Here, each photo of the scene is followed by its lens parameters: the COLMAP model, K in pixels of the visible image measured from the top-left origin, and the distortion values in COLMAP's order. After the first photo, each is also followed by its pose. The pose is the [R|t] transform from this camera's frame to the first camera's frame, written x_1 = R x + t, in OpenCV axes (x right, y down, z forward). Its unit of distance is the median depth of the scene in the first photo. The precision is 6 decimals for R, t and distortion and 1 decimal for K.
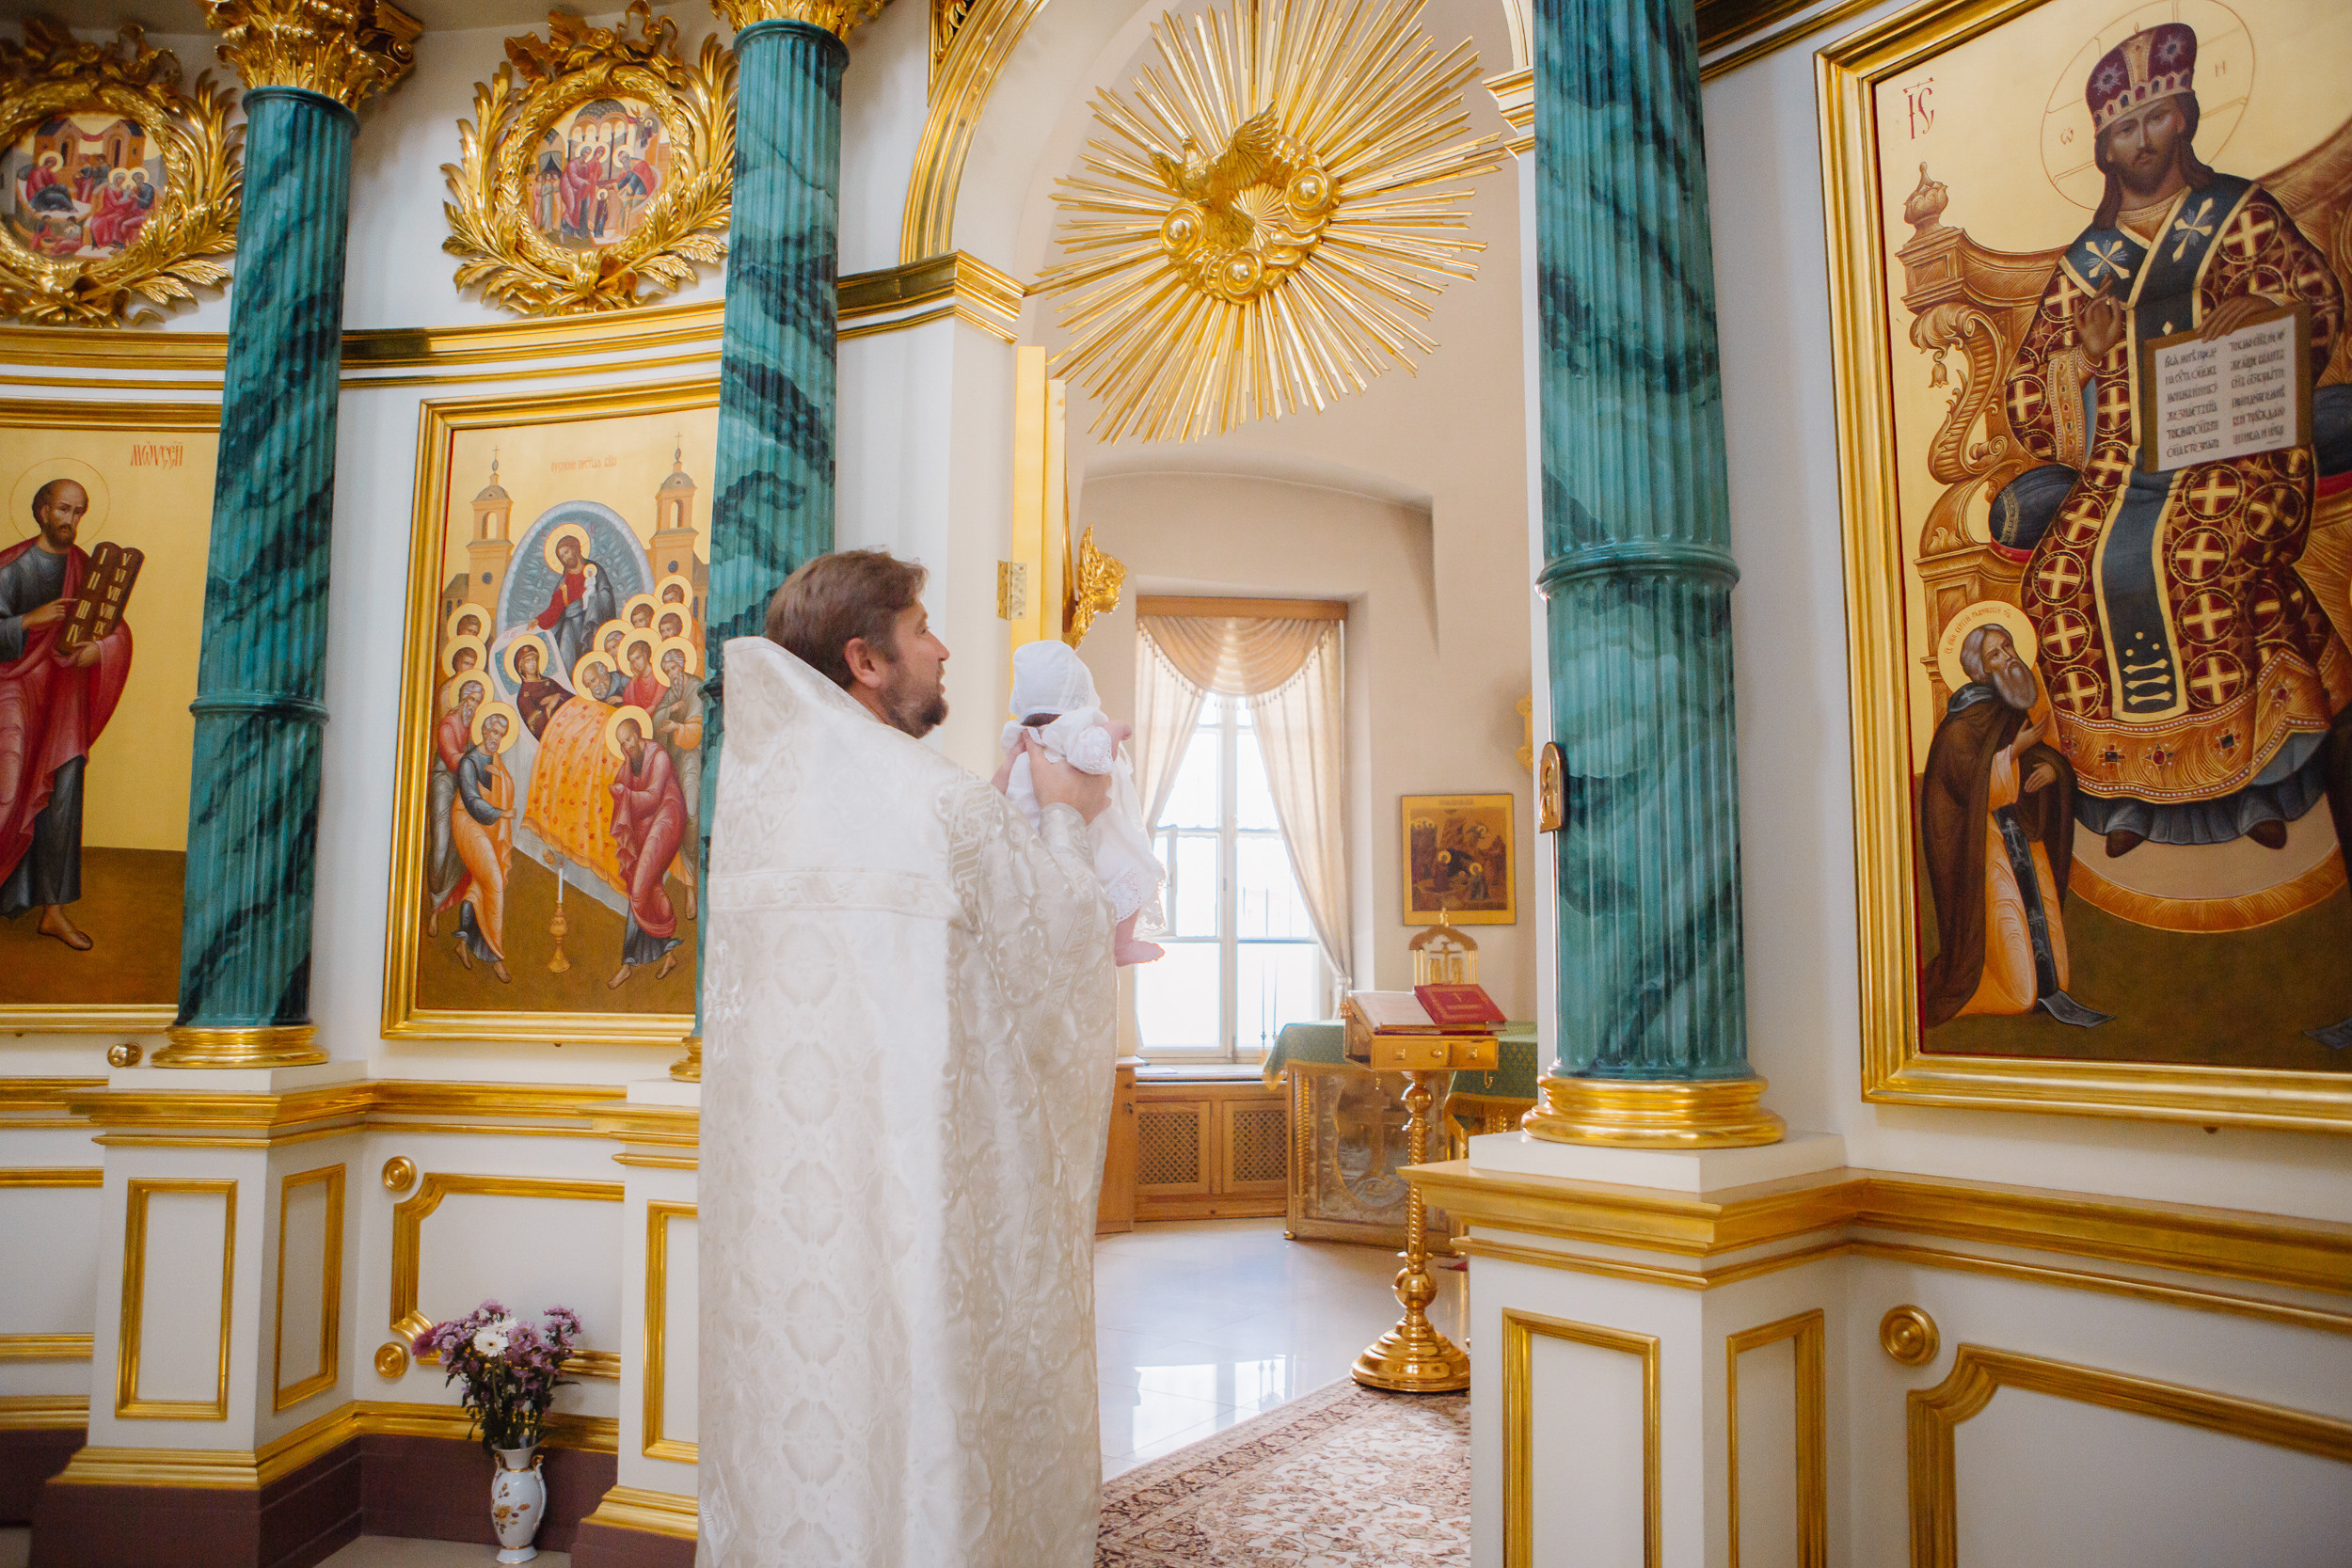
lens RADIAL K [[1615.1, 0, 1183.6], [0, 1615.1, 785.7], [0, 0, 1]] dist [-0.095327, 0.061404]
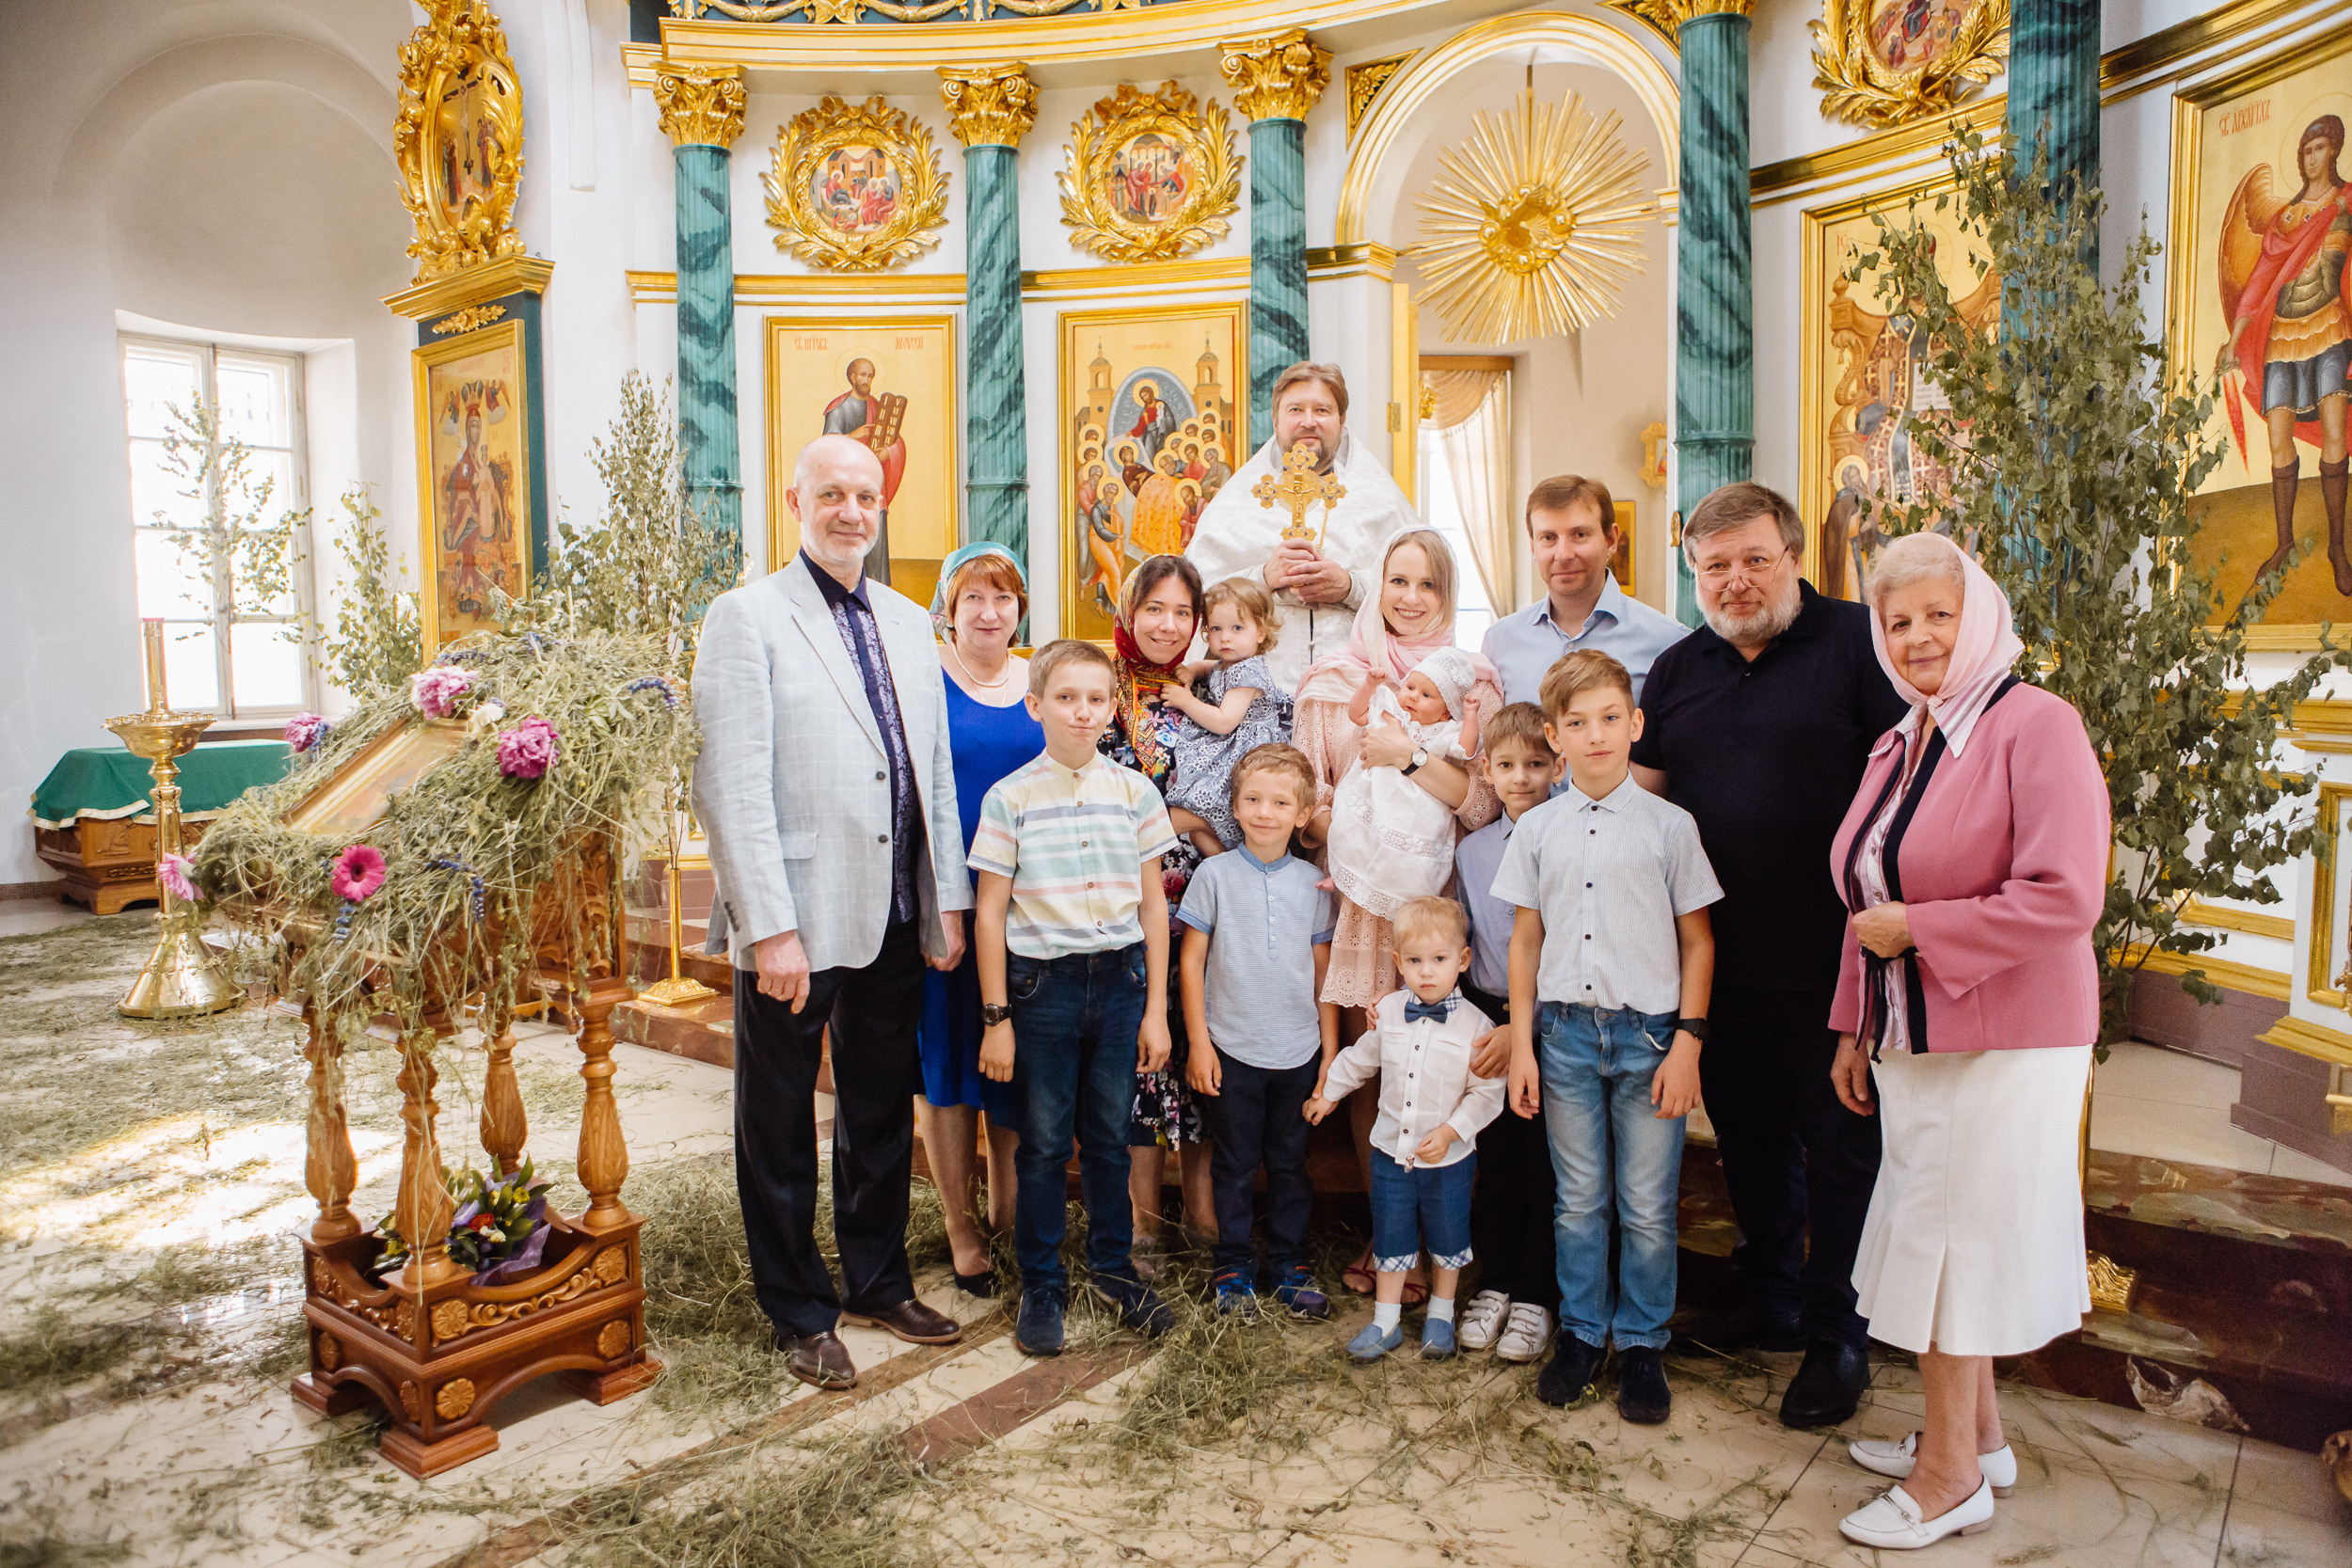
lens RADIAL K [[1615.1, 0, 1174.0], [0, 1615.1, 775.2], [0, 0, 1]] dist [-0.095327, 0.061404]
pose [[0.997923, -0.005998, -0.064132, -0.244672], [0.017830, 0.982472, 0.185556, -0.060166], [0.061895, -0.186314, 0.980539, -0.969278]]
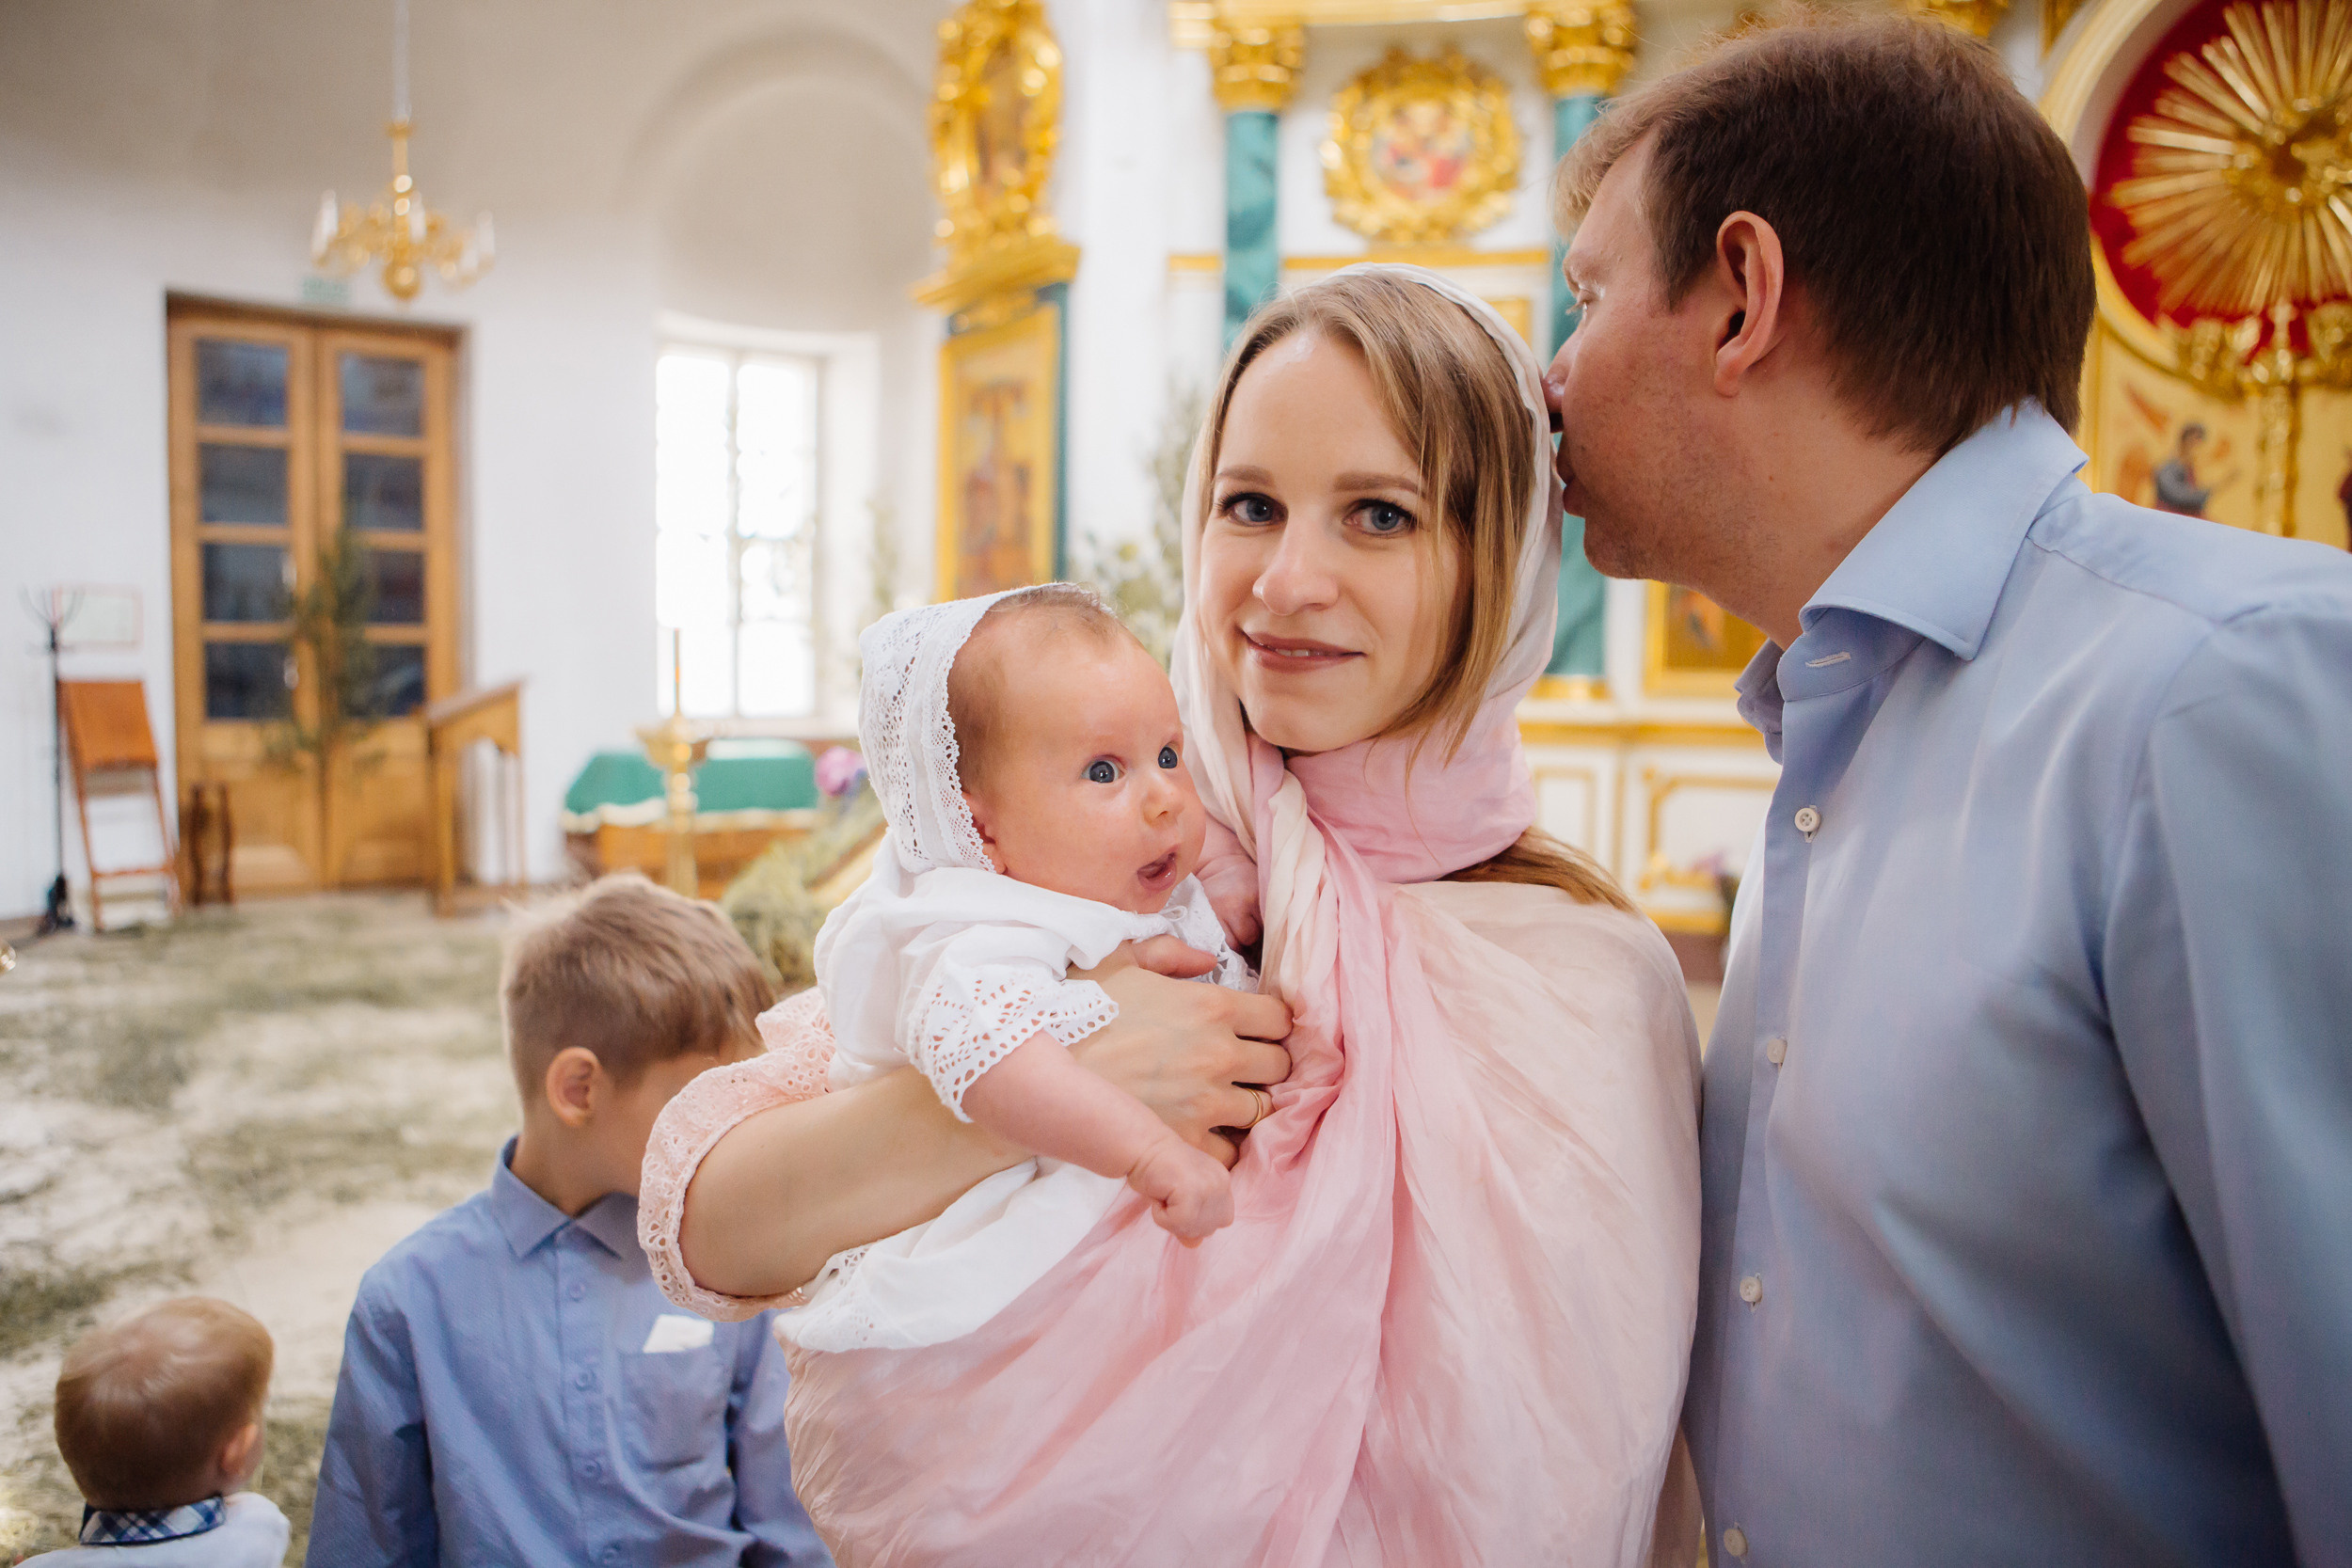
lens RADIAL K [[1713.2, 0, 1171.6], [0, 1713.2, 769.4], [0, 0, 1]] dist [-0.050657, 0.017837]
pose [[0.937717, 0.035649, -0.345565, -0.353125], [0.021692, 0.986771, 0.160660, -0.056914], [0.346721, -0.158150, 0.924539, -0.828445]]
